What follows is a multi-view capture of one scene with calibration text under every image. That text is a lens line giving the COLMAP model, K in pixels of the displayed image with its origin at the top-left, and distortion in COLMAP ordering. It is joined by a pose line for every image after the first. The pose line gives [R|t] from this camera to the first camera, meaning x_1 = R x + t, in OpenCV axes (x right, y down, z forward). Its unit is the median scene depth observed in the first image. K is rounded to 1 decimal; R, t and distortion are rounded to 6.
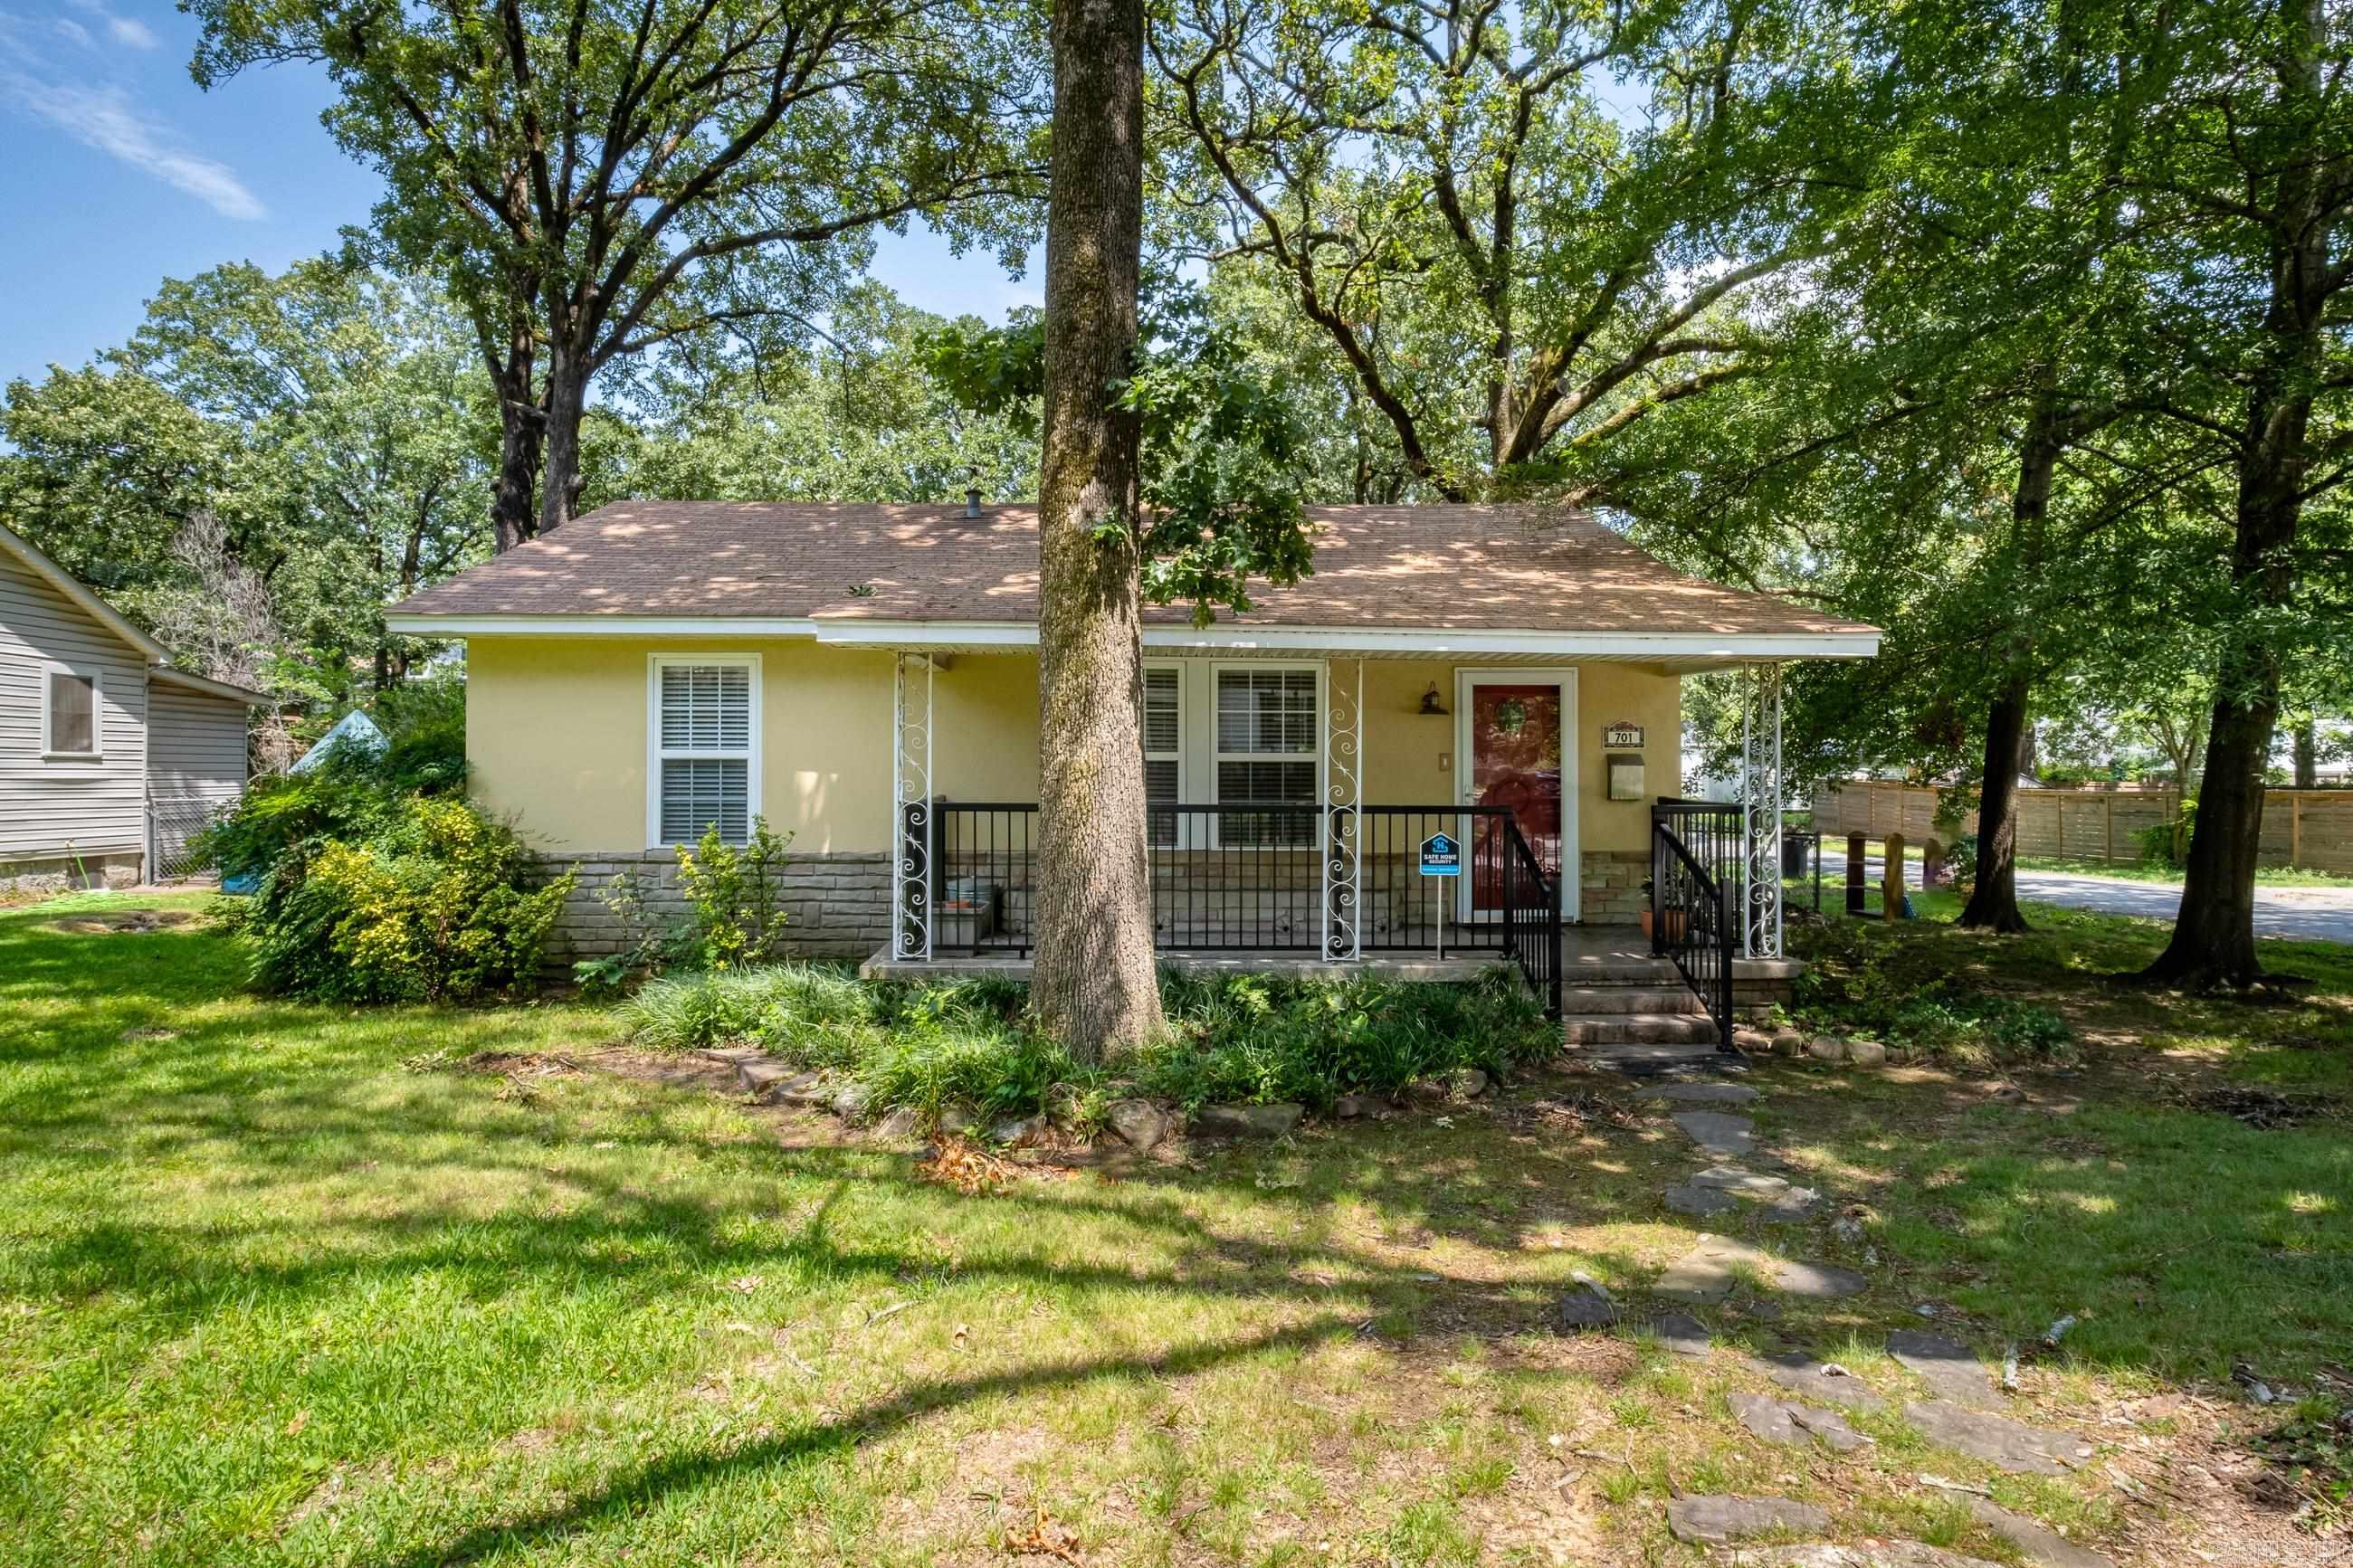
lens RADIAL K [[1279.2, 0, 1161.0], [0, 1279.2, 766.7], [0, 0, 1]] dist [-0.013128, 0.001434]
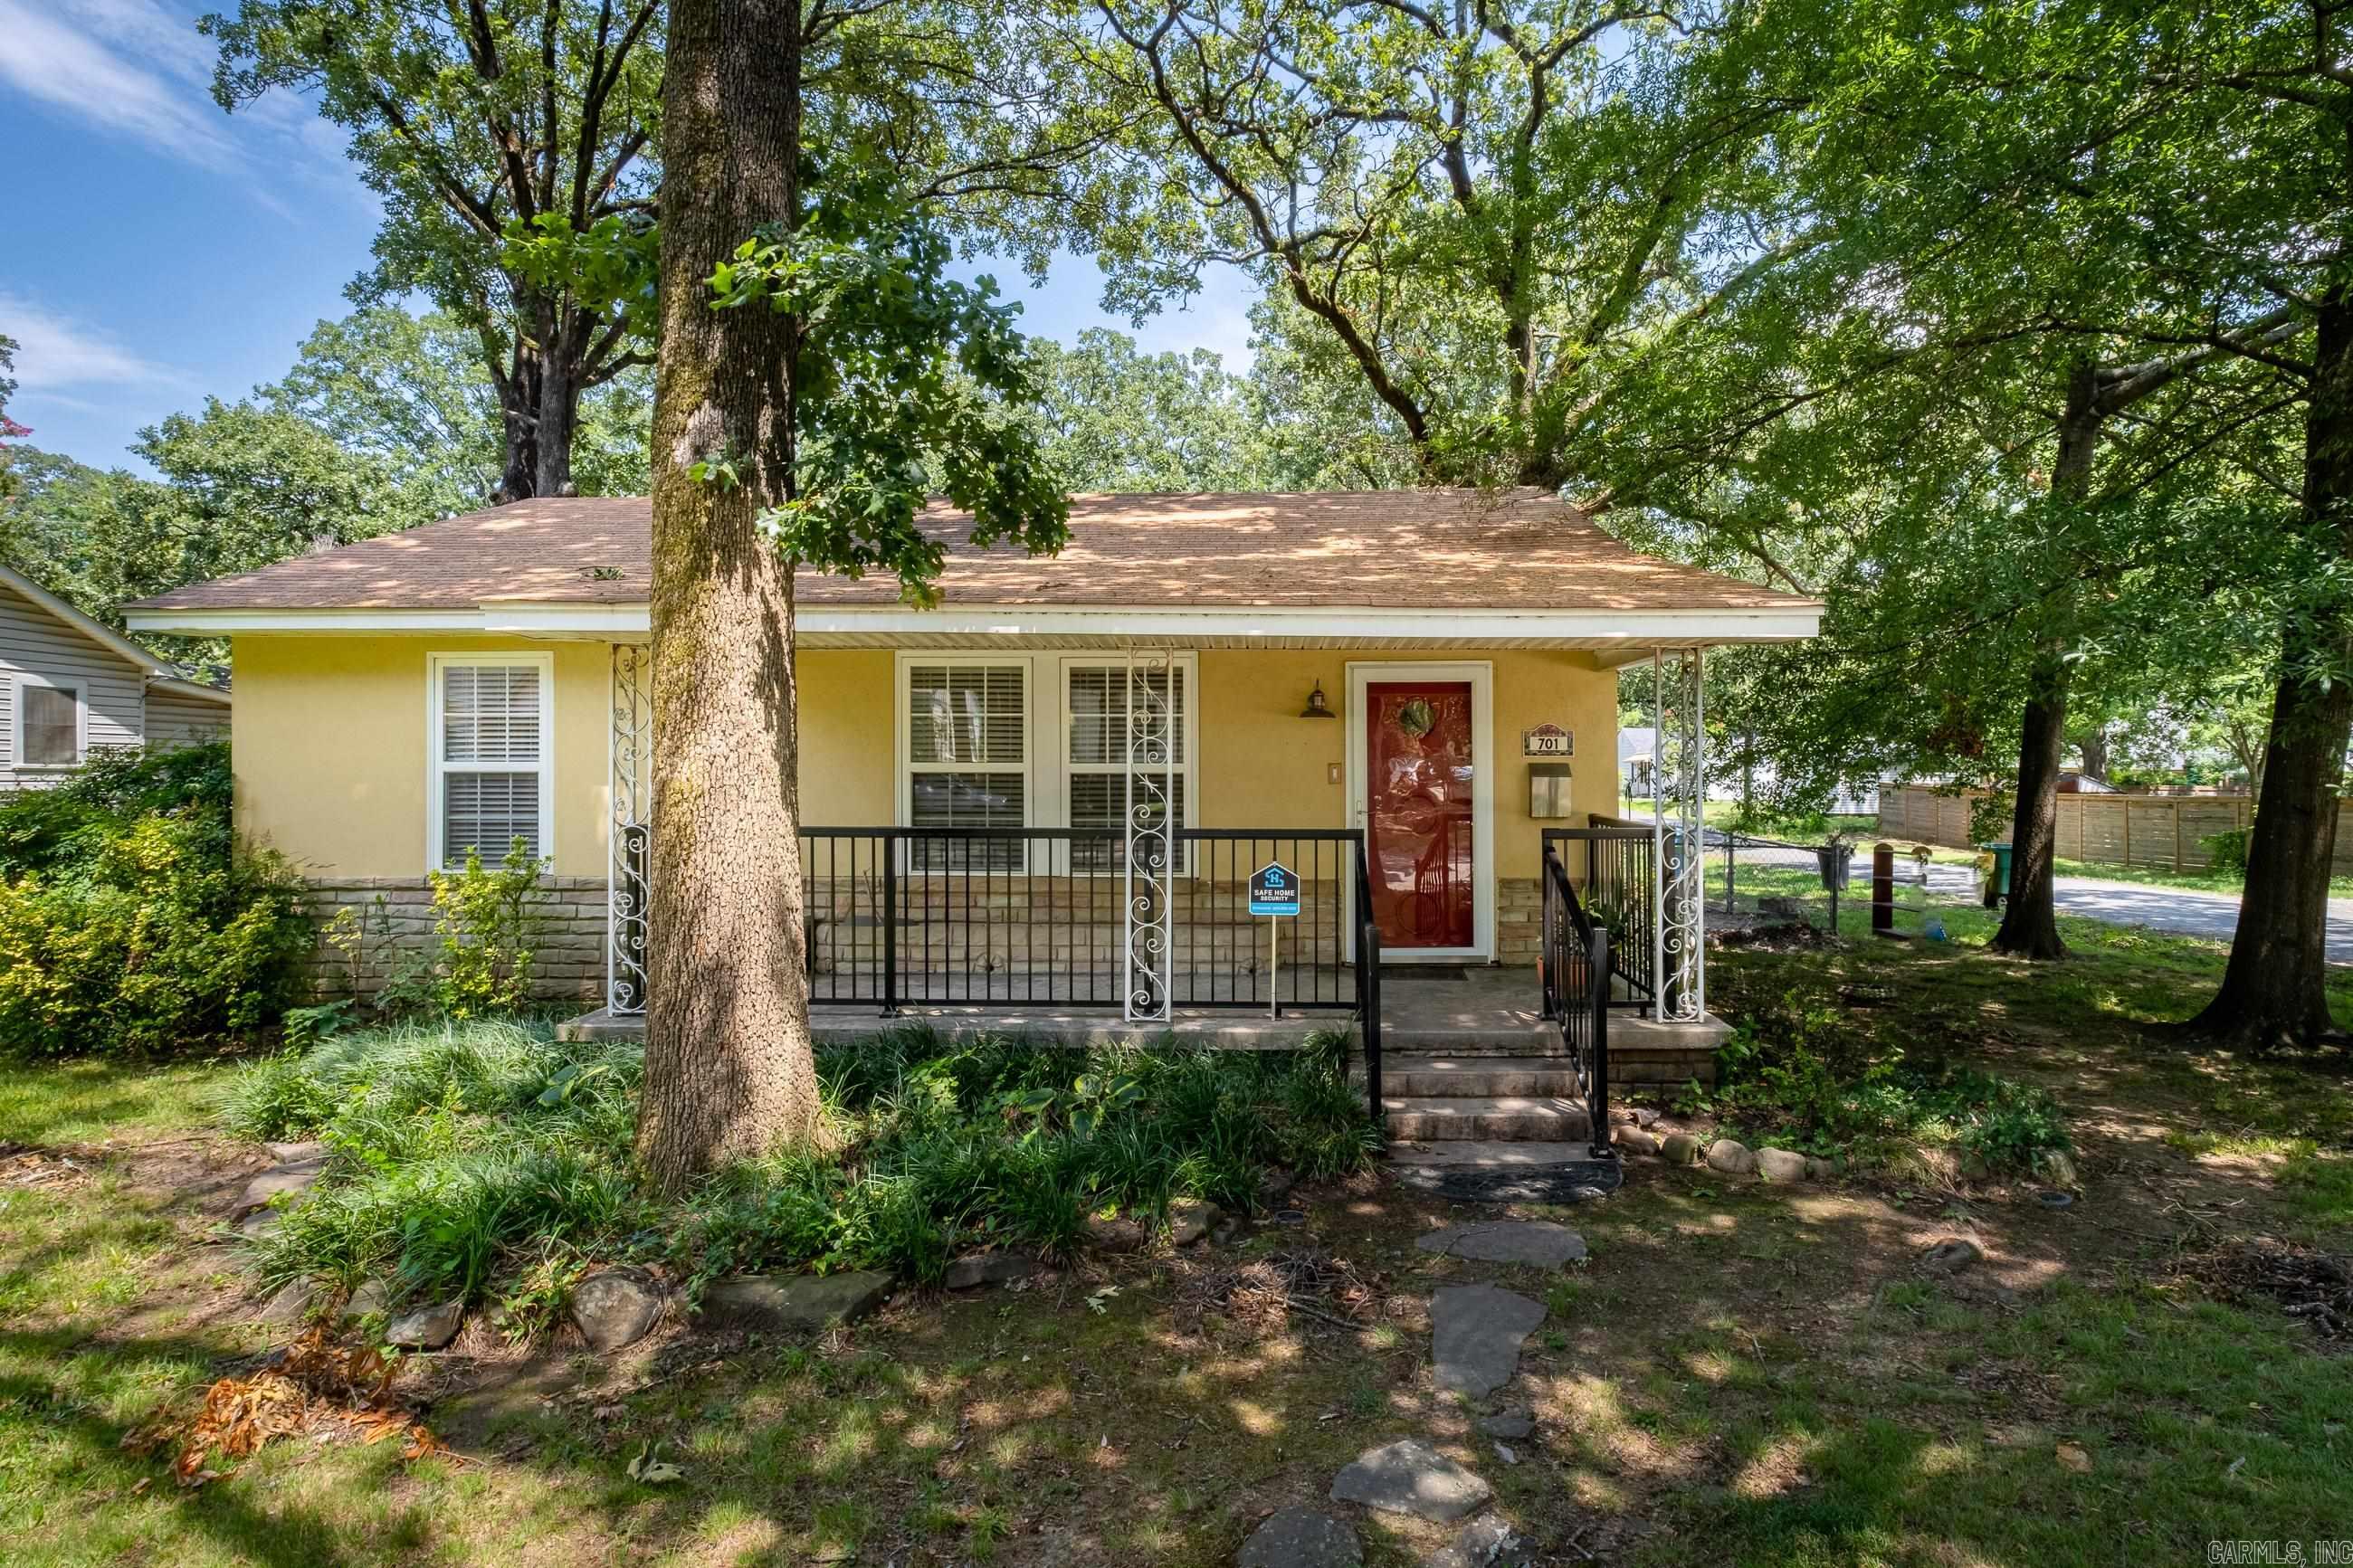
lens RADIAL K [[1179.1, 0, 1233.9], [0, 1179.1, 773.7], [0, 0, 1]] dist [-0.009352, -0.002091]
pose [[0.999024, -0.002508, -0.044108, 0.189970], [0.002581, 0.999995, 0.001596, -0.004799], [0.044104, -0.001708, 0.999025, 0.213772]]
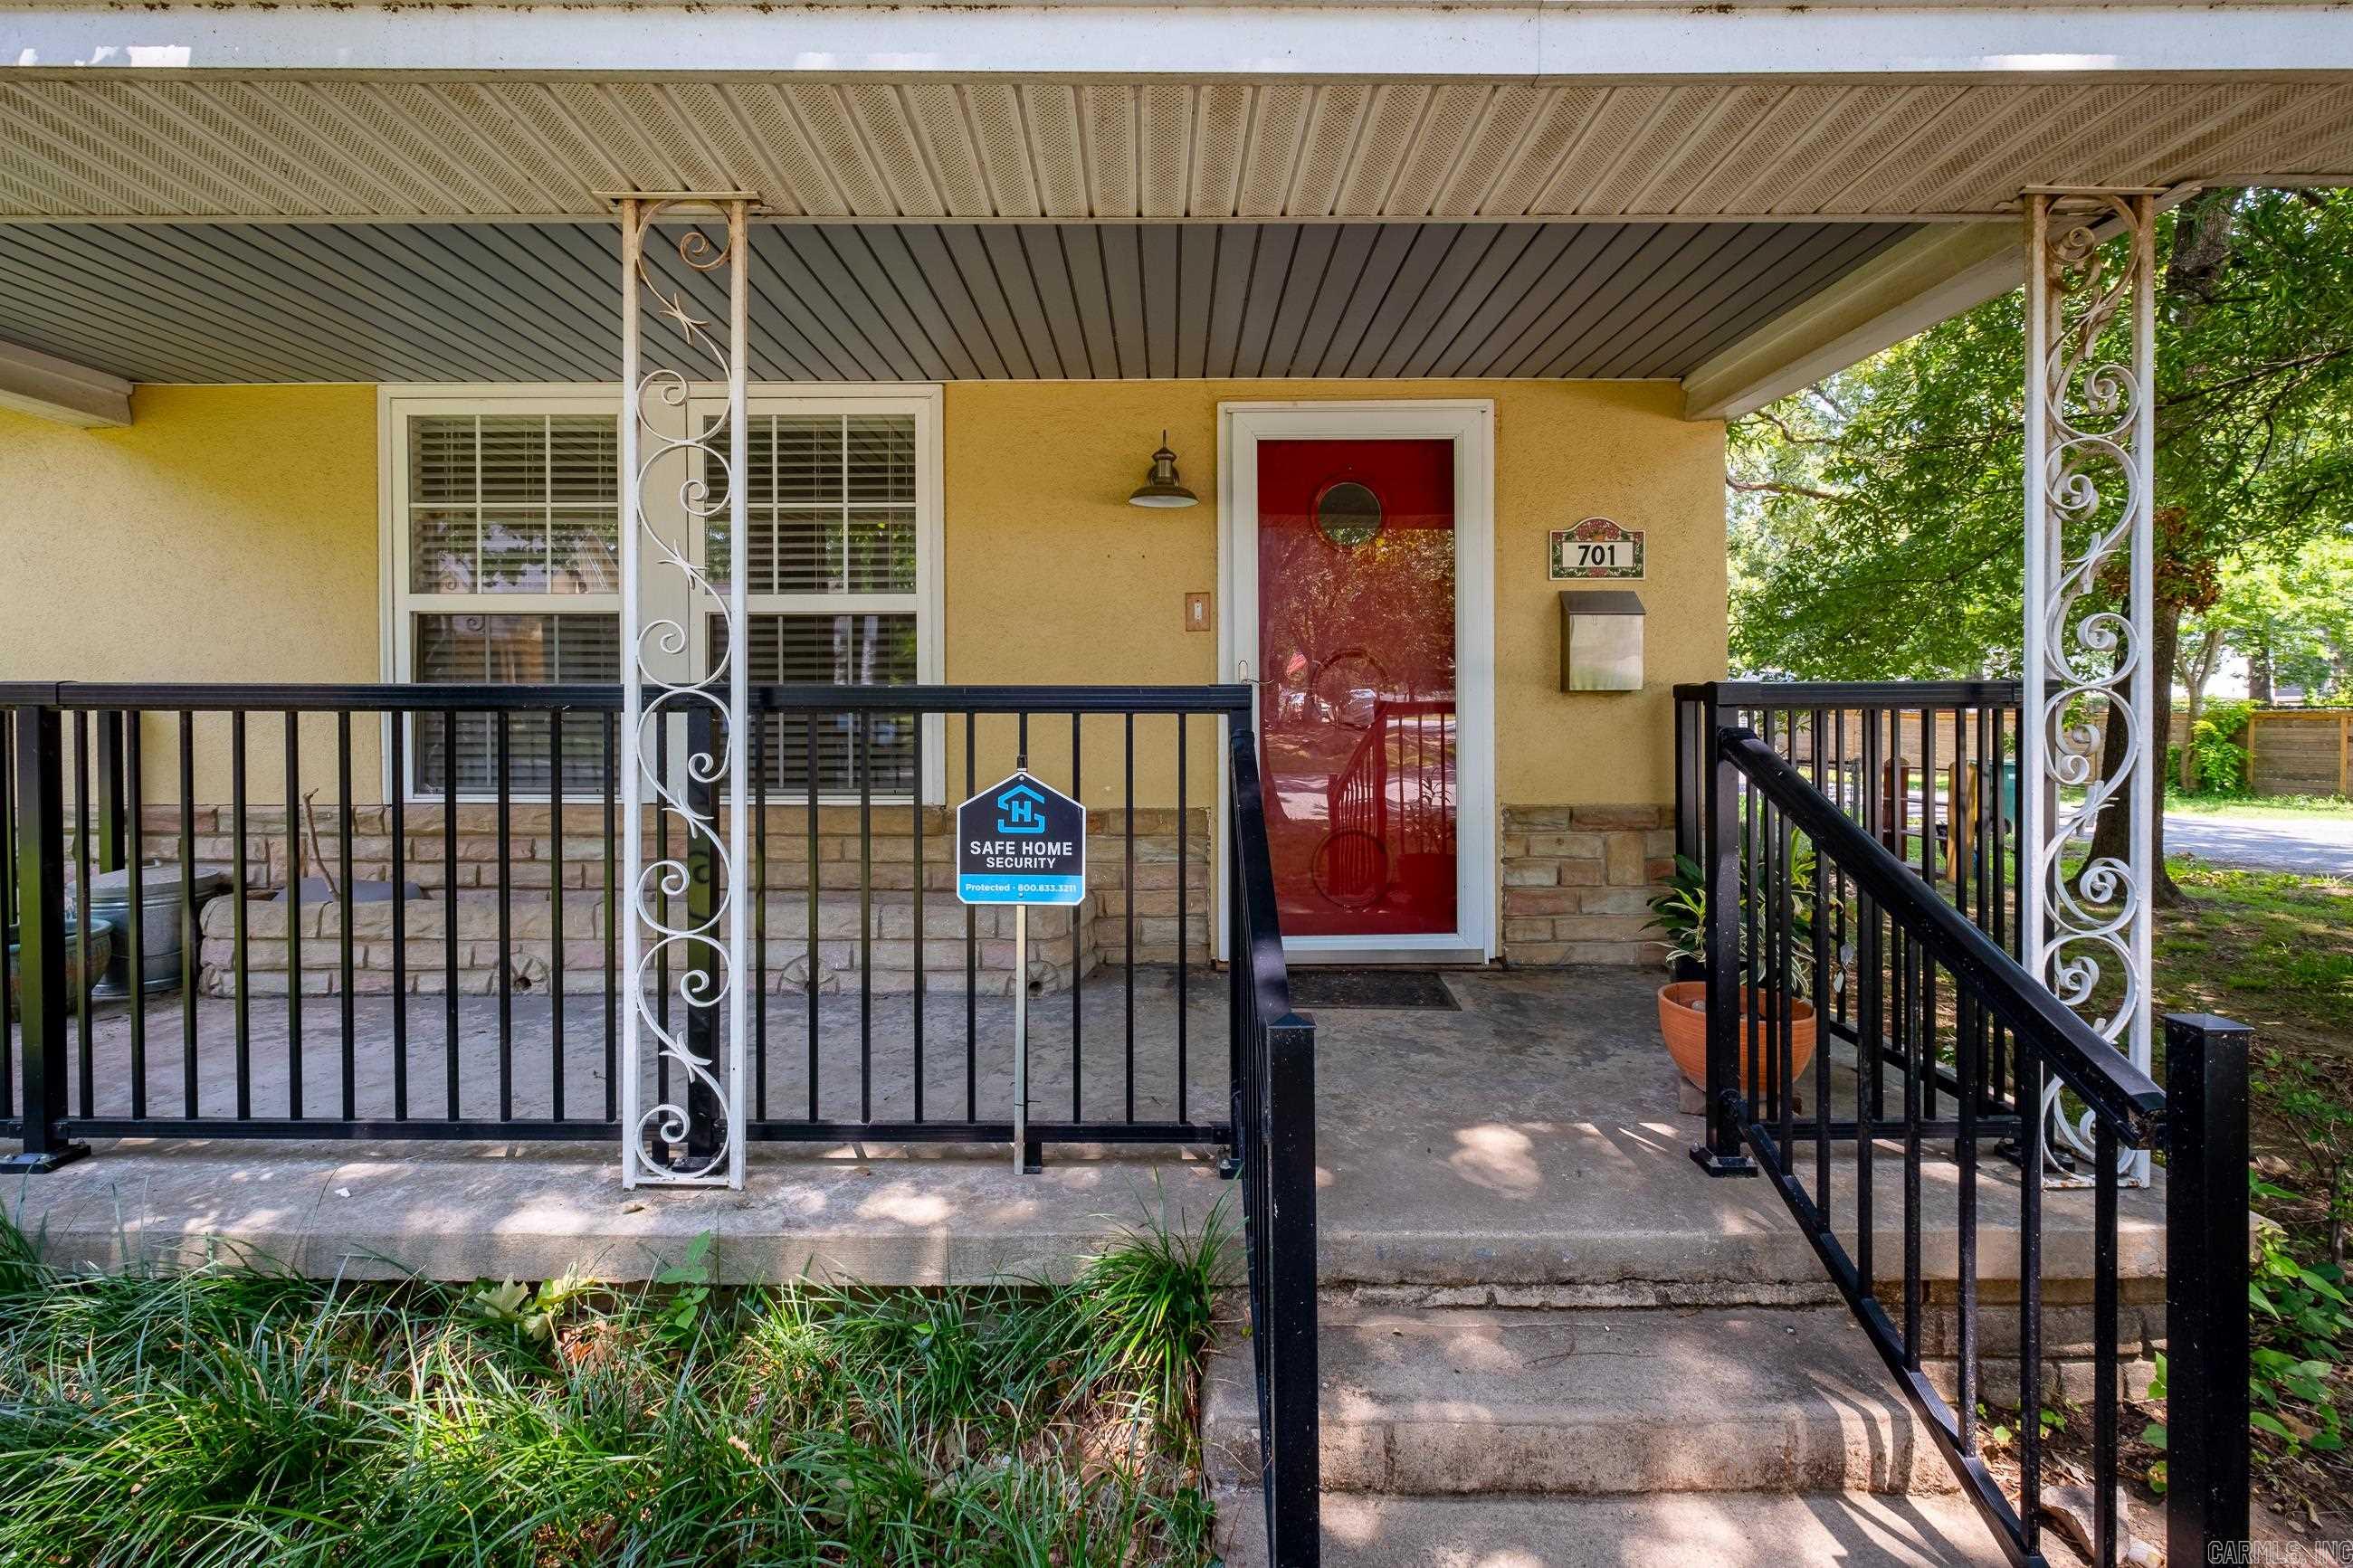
lens RADIAL K [[1053.6, 0, 1151.7], [0, 1053.6, 727.4], [0, 0, 1]] dist [-0.001981, -0.000426]
pose [[0.999496, -0.003955, -0.031506, 0.217539], [0.004543, 0.999816, 0.018623, 0.030967], [0.031426, -0.018757, 0.999330, 0.624719]]
